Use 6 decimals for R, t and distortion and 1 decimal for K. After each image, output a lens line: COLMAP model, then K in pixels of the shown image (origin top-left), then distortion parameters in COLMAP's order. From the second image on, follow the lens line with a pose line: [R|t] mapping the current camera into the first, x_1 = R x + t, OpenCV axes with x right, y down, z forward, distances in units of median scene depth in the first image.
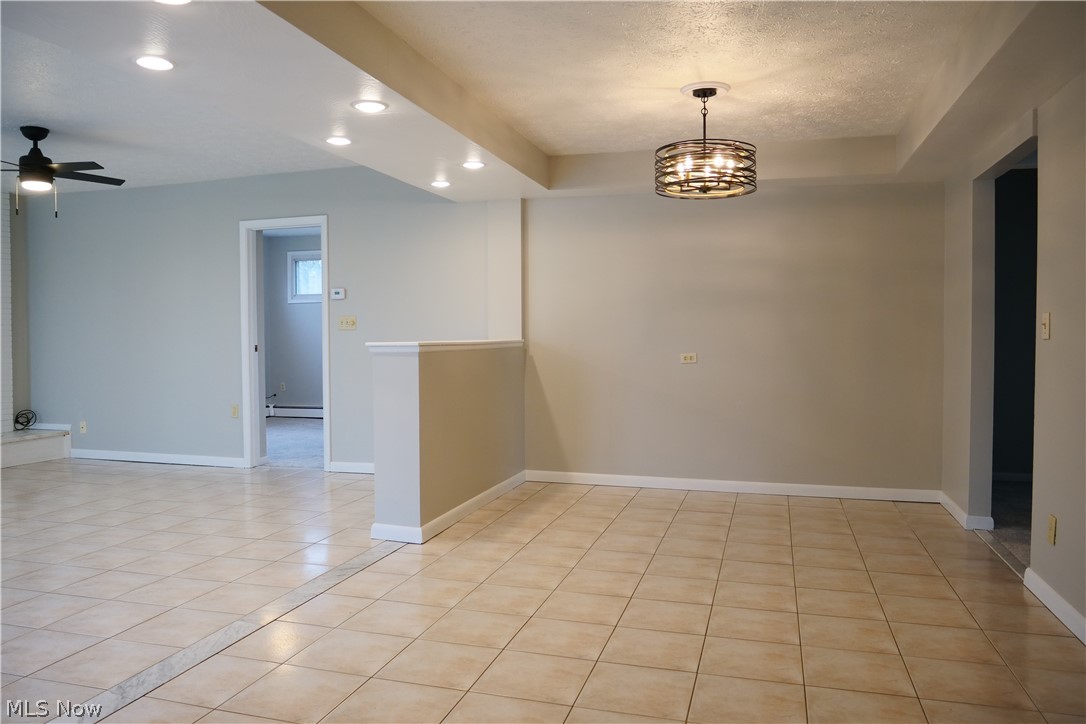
lens RADIAL K [[791.6, 0, 542.2], [0, 791.6, 359.2], [0, 0, 1]] dist [-0.055525, 0.025790]
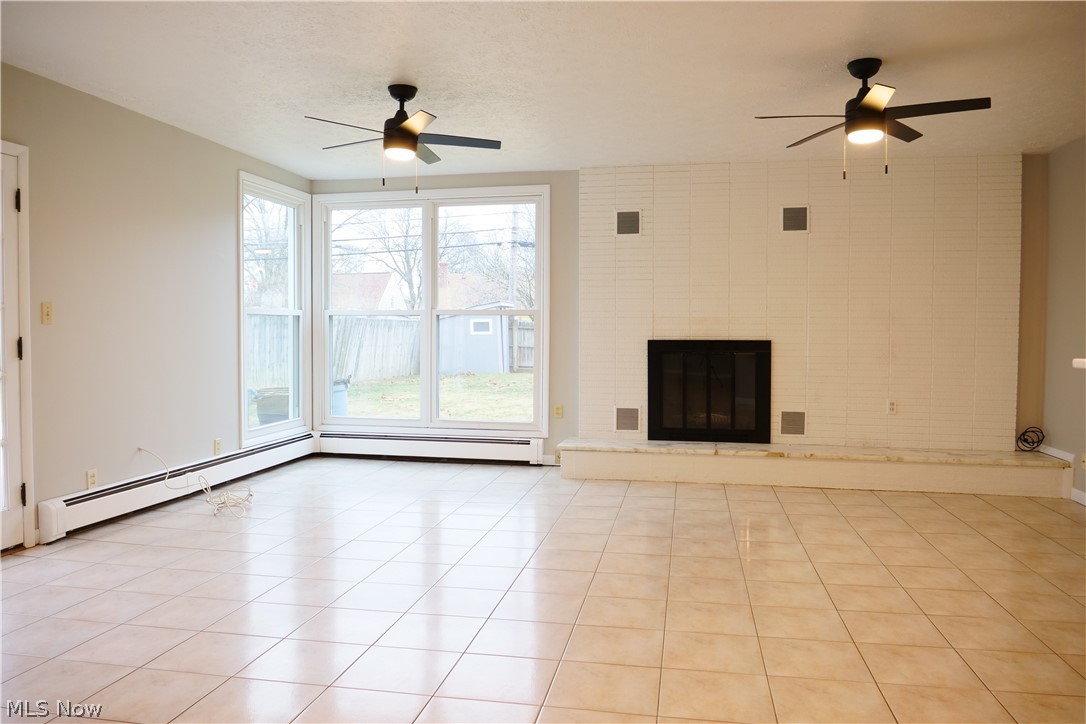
lens RADIAL K [[791.6, 0, 542.3], [0, 791.6, 360.9], [0, 0, 1]] dist [-0.055525, 0.025790]
pose [[0.106264, 0.045872, -0.993279, 0.071731], [-0.038645, 0.998371, 0.041972, -0.017675], [0.993587, 0.033925, 0.107864, 0.475441]]
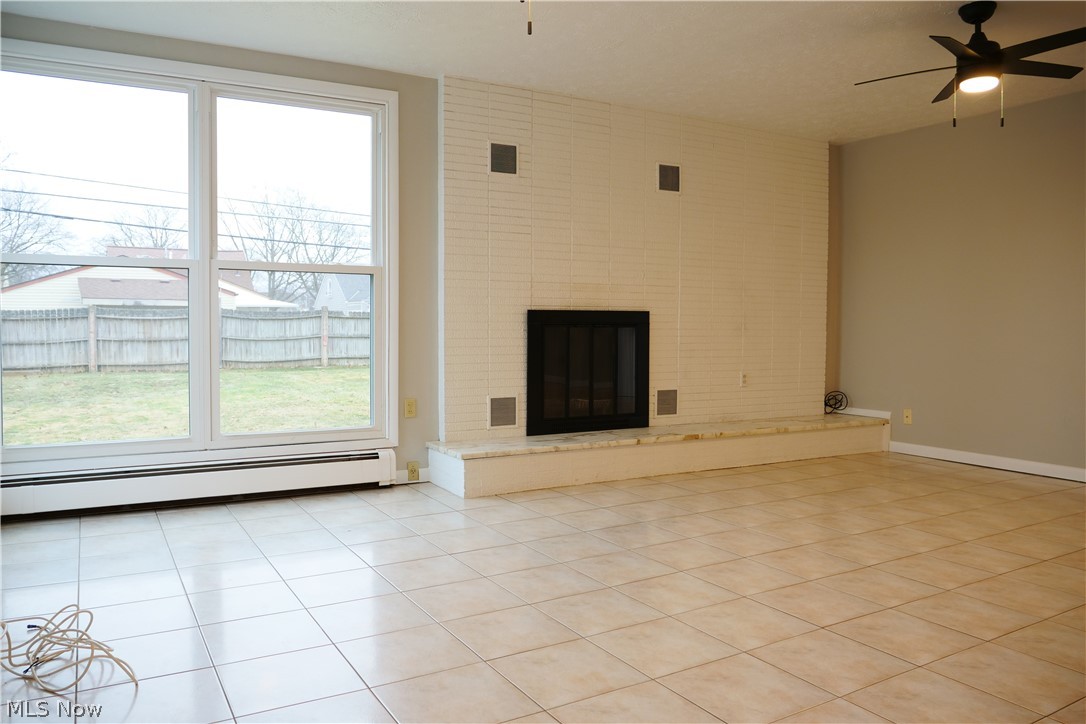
lens RADIAL K [[791.6, 0, 543.9], [0, 791.6, 351.7], [0, 0, 1]] dist [-0.055525, 0.025790]
pose [[0.733362, 0.028732, -0.679231, -0.352386], [-0.030711, 0.999487, 0.009121, 0.026390], [0.679144, 0.014171, 0.733868, 0.149382]]
